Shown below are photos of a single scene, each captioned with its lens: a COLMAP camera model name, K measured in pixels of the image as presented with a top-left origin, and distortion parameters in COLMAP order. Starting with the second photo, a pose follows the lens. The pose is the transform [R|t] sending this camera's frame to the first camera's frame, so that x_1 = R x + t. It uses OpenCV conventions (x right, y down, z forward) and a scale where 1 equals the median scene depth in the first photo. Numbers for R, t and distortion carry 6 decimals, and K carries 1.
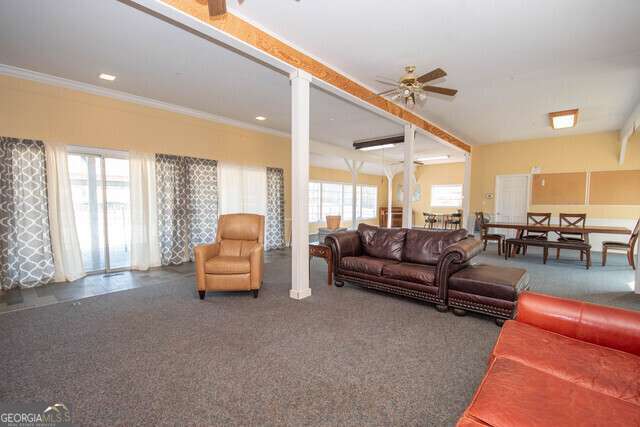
lens RADIAL K [[288.7, 0, 323.9], [0, 288.7, 224.4], [0, 0, 1]] dist [0.002392, -0.006464]
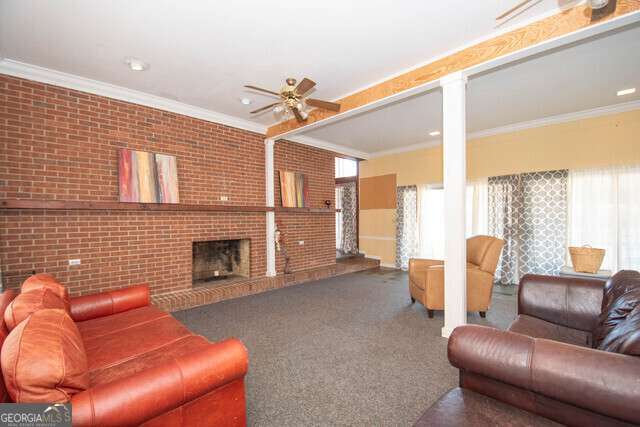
lens RADIAL K [[288.7, 0, 320.5], [0, 288.7, 215.8], [0, 0, 1]] dist [0.002392, -0.006464]
pose [[-0.092913, -0.017075, -0.995528, 0.552369], [-0.076667, 0.997007, -0.009945, -0.040523], [0.992718, 0.075400, -0.093944, 0.479227]]
